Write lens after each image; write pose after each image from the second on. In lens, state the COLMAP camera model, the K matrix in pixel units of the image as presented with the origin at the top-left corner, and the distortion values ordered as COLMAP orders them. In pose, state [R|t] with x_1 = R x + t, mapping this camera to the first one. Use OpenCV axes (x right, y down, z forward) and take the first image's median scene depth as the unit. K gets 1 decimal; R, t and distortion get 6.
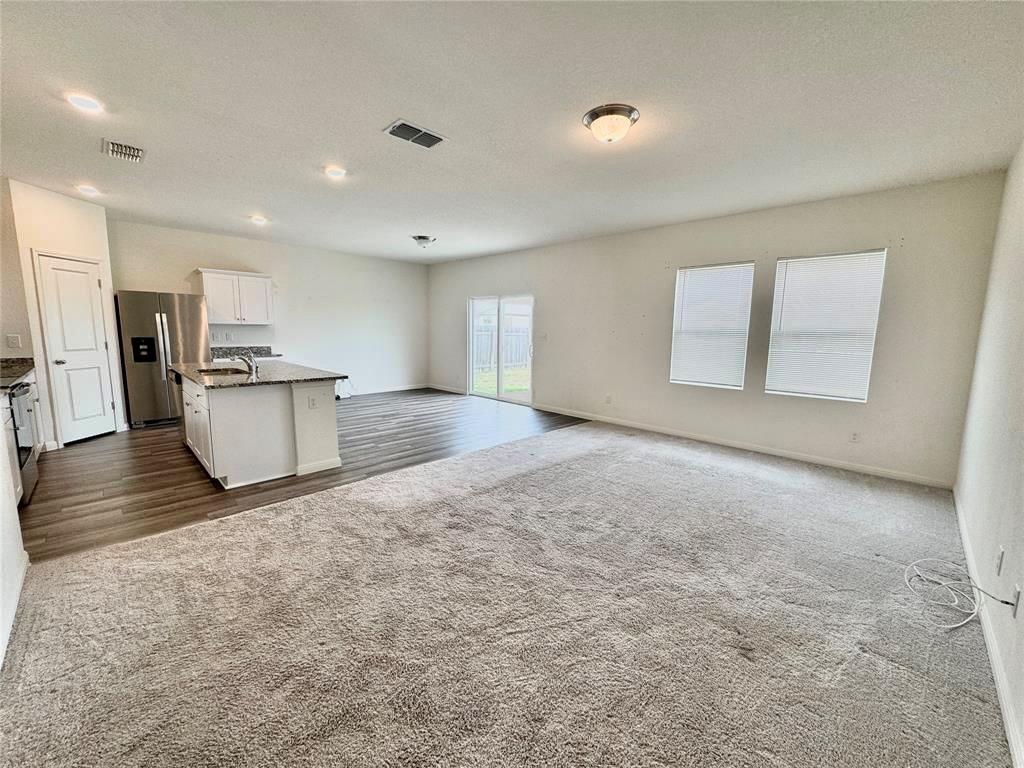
lens RADIAL K [[408.6, 0, 508.4], [0, 408.6, 381.4], [0, 0, 1]] dist [0.000717, -0.000107]
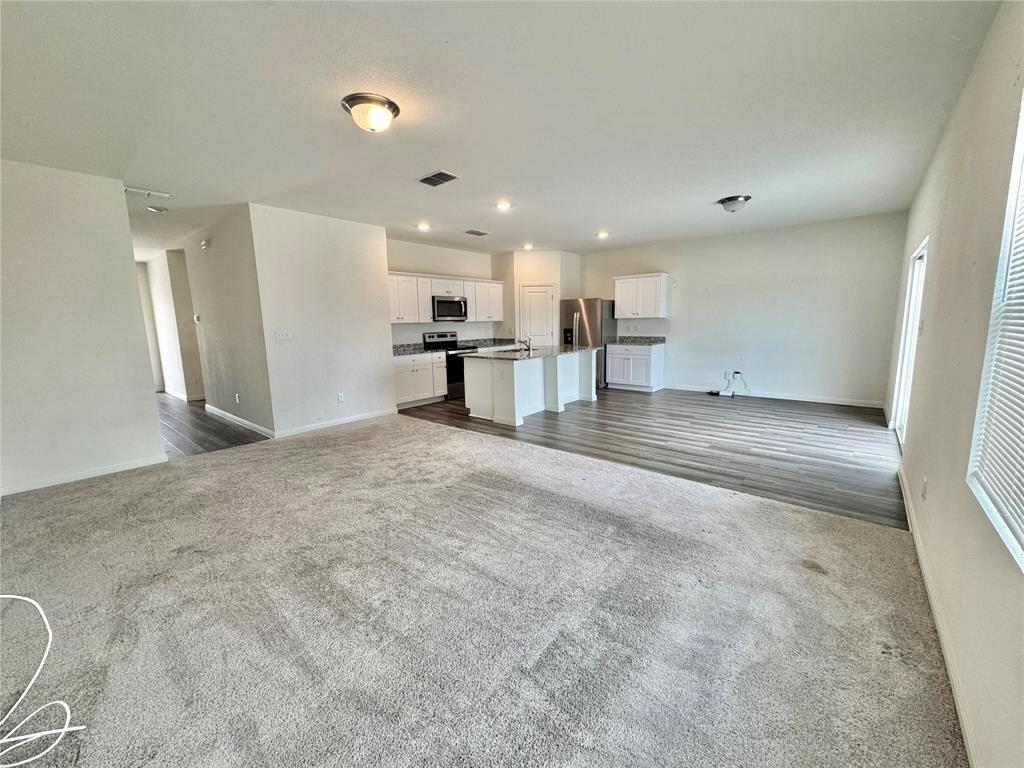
lens RADIAL K [[408.6, 0, 515.8], [0, 408.6, 383.6], [0, 0, 1]] dist [0.000717, -0.000107]
pose [[0.084210, 0.133881, -0.987413, 0.753376], [-0.105809, 0.986532, 0.124738, -0.080955], [0.990814, 0.093973, 0.097242, 0.736253]]
